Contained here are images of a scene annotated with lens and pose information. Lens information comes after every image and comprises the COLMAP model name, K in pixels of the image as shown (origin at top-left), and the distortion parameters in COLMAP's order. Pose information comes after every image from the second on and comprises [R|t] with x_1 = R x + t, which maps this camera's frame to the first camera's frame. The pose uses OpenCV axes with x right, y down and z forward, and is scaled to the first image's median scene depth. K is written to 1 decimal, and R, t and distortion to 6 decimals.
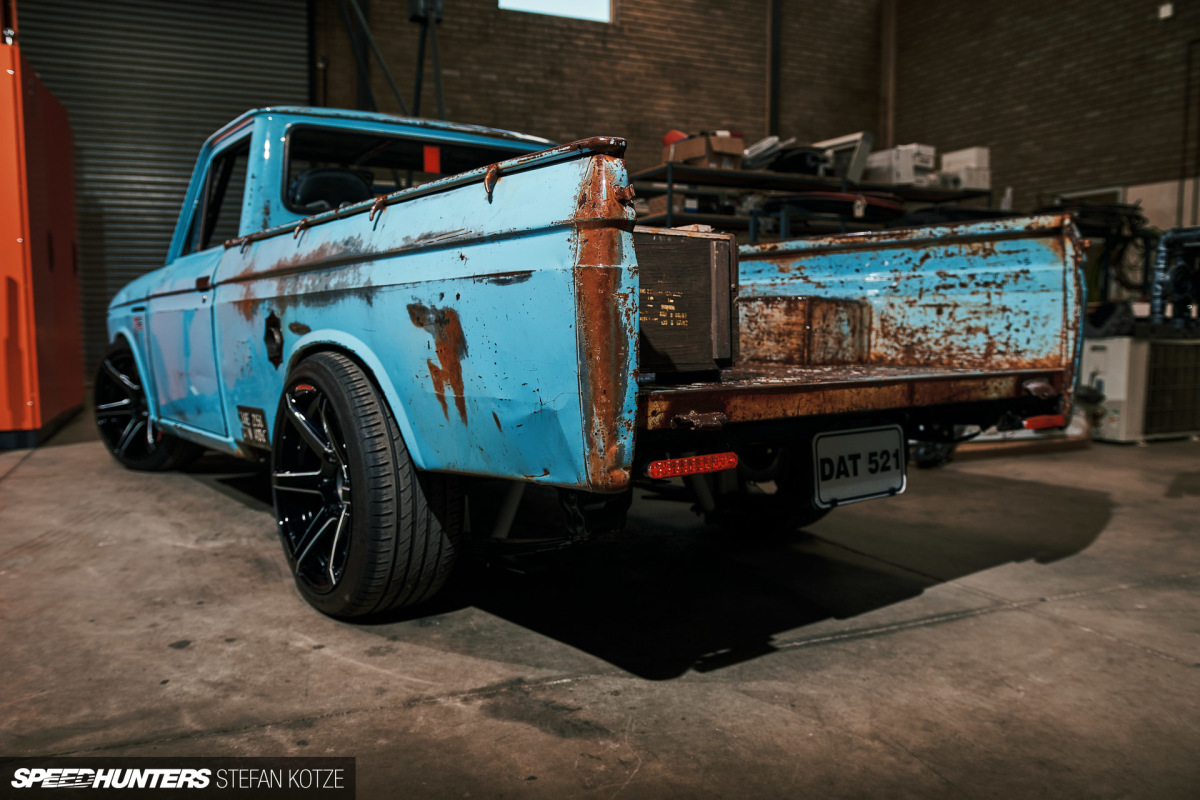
lens RADIAL K [[909.7, 0, 602.0], [0, 909.7, 399.1], [0, 0, 1]] dist [-0.052732, 0.003300]
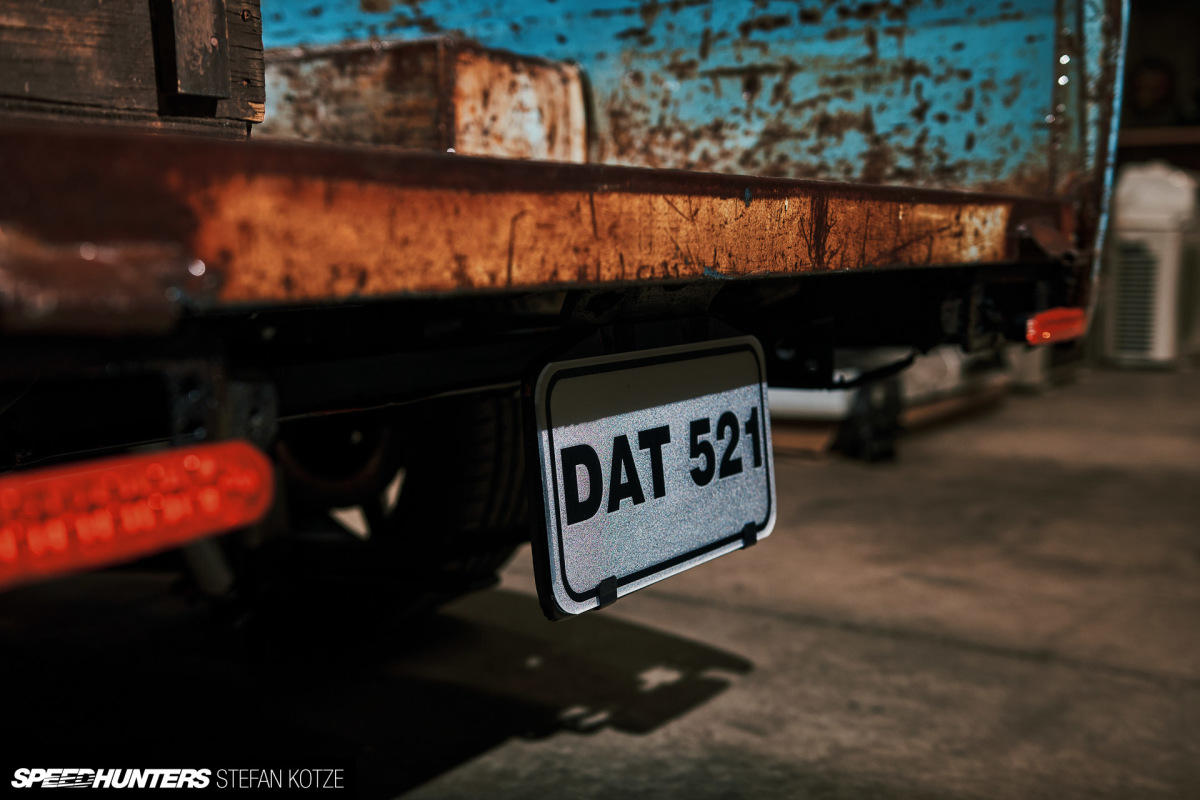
lens RADIAL K [[1445.7, 0, 595.4], [0, 1445.7, 407.7], [0, 0, 1]] dist [0.097255, 0.000000]
pose [[0.935638, -0.045771, 0.349982, 0.063780], [0.032892, 0.998548, 0.042658, 0.023884], [-0.351426, -0.028400, 0.935785, 0.407682]]
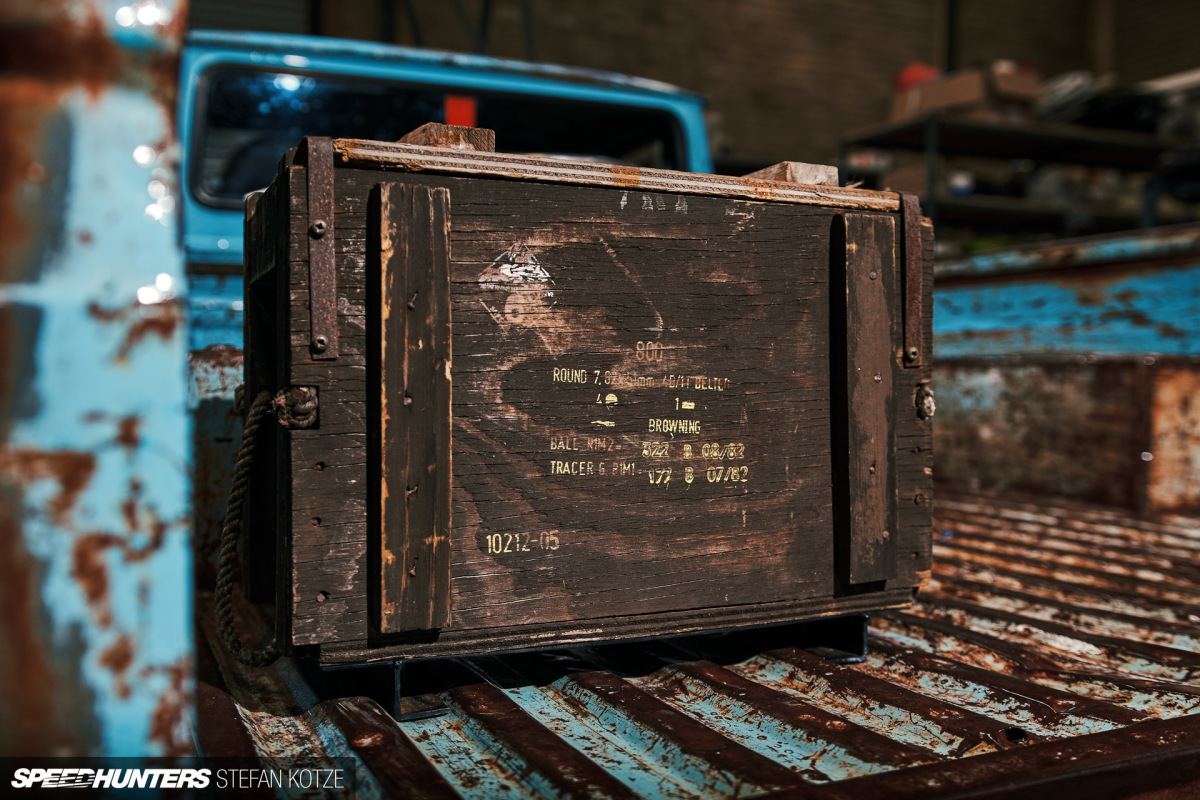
lens RADIAL K [[1100.9, 0, 593.5], [0, 1100.9, 403.0], [0, 0, 1]] dist [-0.018960, 0.000000]
pose [[0.973305, 0.017482, -0.228850, 0.092578], [-0.028253, 0.998638, -0.043872, -0.064657], [0.227771, 0.049166, 0.972473, 0.444799]]
